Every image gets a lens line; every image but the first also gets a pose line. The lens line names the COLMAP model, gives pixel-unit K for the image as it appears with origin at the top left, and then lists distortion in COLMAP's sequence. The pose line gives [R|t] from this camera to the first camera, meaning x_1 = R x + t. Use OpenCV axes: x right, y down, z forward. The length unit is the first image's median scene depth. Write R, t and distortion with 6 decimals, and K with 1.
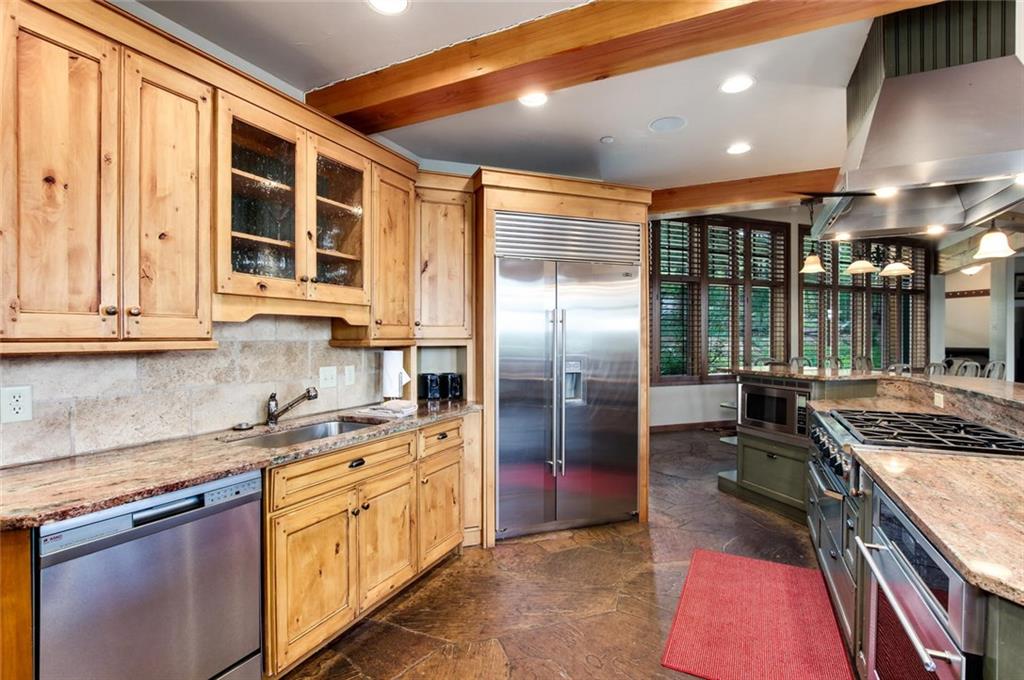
lens RADIAL K [[475.7, 0, 529.4], [0, 475.7, 339.8], [0, 0, 1]] dist [-0.028739, 0.007100]
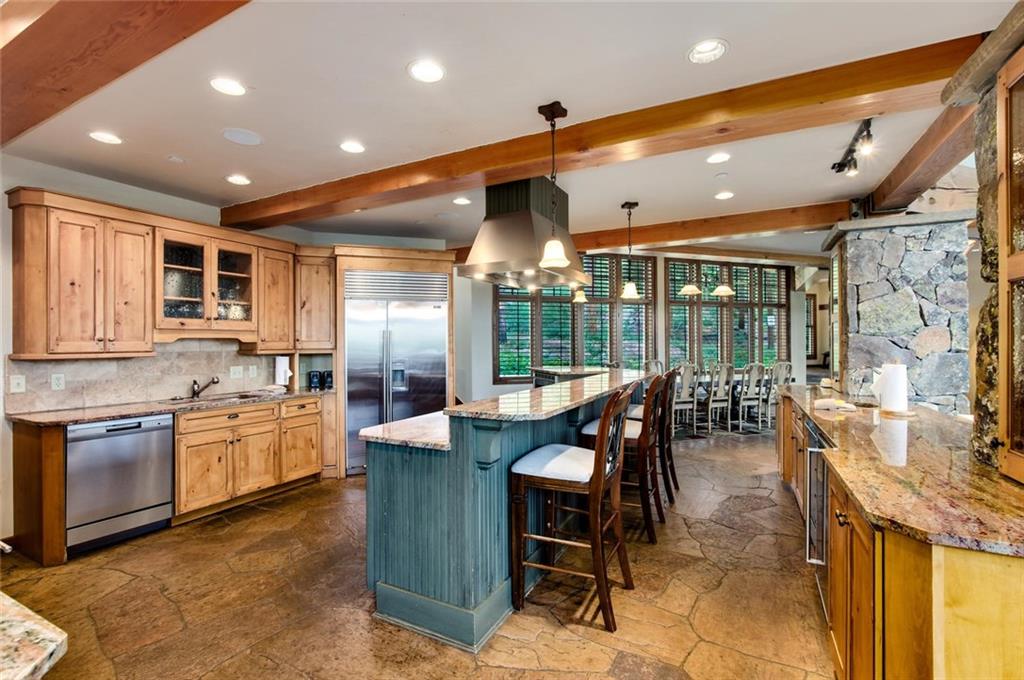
lens RADIAL K [[456.8, 0, 525.2], [0, 456.8, 340.6], [0, 0, 1]] dist [-0.021334, 0.005108]
pose [[0.999647, -0.004537, -0.026180, 0.797901], [0.004297, 0.999948, -0.009234, -0.019231], [0.026220, 0.009118, 0.999615, -0.734140]]
